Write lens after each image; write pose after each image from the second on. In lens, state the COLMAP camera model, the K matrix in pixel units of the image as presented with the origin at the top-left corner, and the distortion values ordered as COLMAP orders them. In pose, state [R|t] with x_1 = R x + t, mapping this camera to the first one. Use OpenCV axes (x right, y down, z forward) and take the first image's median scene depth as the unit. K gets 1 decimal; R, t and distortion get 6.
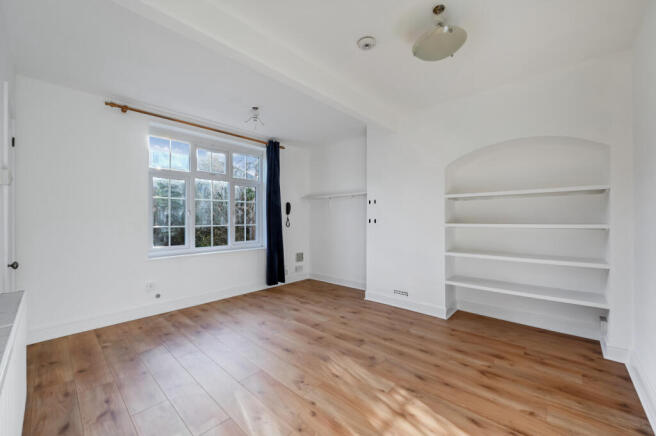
lens RADIAL K [[261.1, 0, 330.1], [0, 261.1, 219.6], [0, 0, 1]] dist [-0.000928, -0.000065]
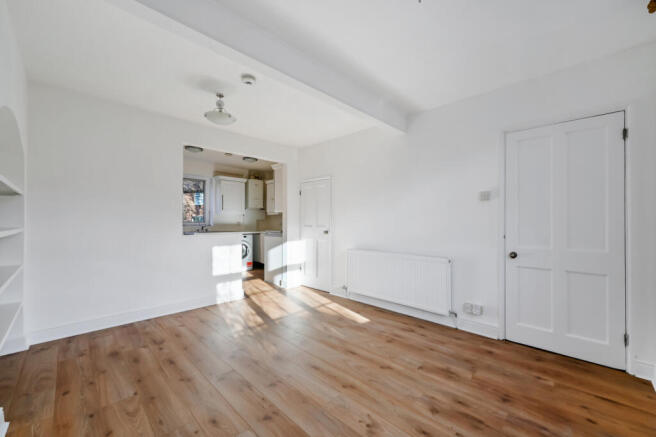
lens RADIAL K [[261.1, 0, 330.1], [0, 261.1, 220.1], [0, 0, 1]] dist [-0.000928, -0.000065]
pose [[-0.999139, 0.004385, 0.041244, -0.197419], [0.004207, 0.999982, -0.004389, -0.003645], [-0.041262, -0.004212, -0.999139, 1.476380]]
